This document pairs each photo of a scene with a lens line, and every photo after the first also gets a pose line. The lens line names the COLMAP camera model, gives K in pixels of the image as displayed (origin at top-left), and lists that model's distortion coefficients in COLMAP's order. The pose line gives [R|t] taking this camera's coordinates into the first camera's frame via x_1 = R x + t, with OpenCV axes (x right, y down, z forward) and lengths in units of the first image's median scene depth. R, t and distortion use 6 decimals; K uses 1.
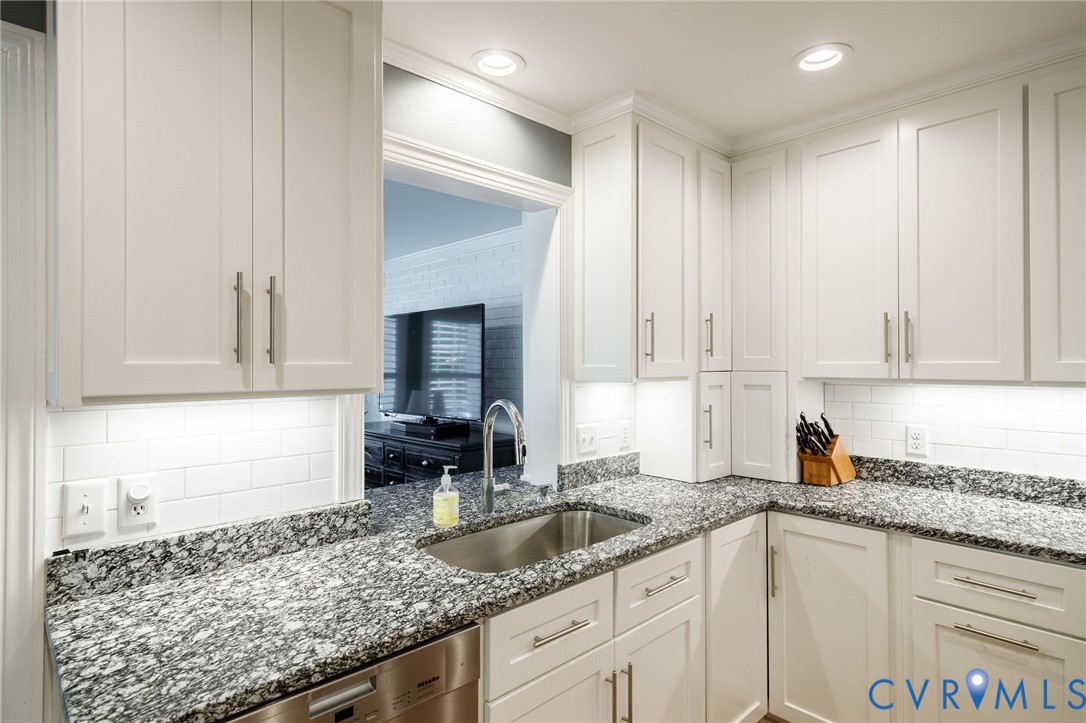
lens RADIAL K [[581.6, 0, 542.1], [0, 581.6, 362.6], [0, 0, 1]] dist [0.010434, 0.000286]
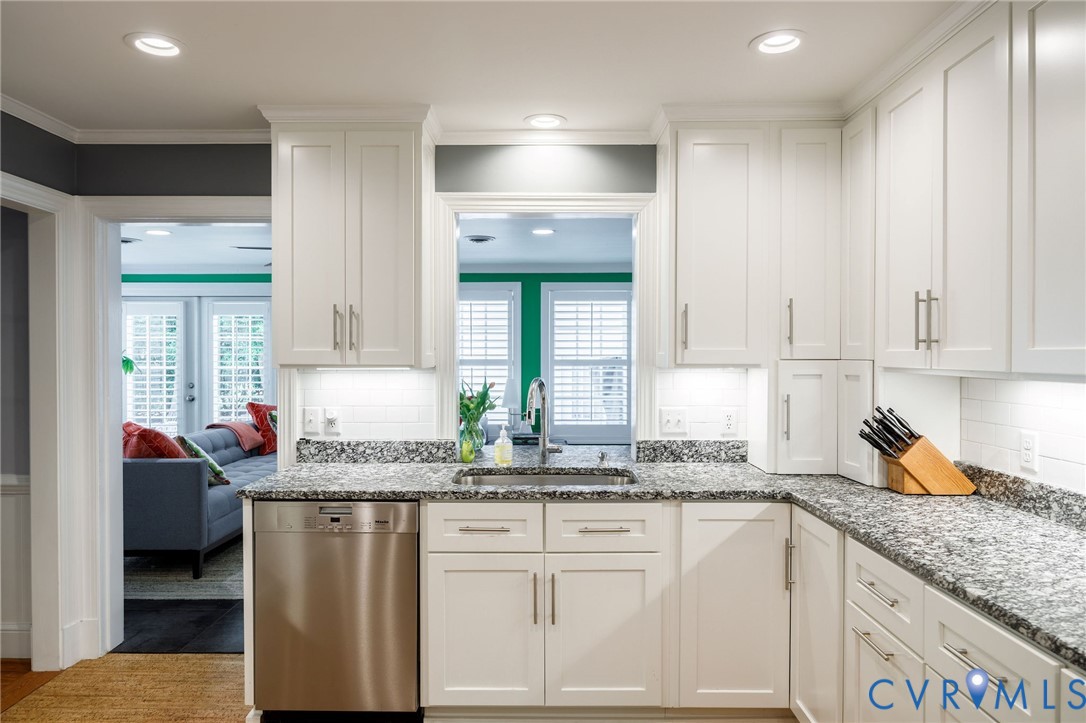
lens RADIAL K [[715.6, 0, 544.9], [0, 715.6, 363.5], [0, 0, 1]] dist [-0.002613, -0.000459]
pose [[0.711059, 0.012446, -0.703022, 1.085570], [-0.000379, 0.999850, 0.017317, 0.002217], [0.703133, -0.012047, 0.710957, -0.151050]]
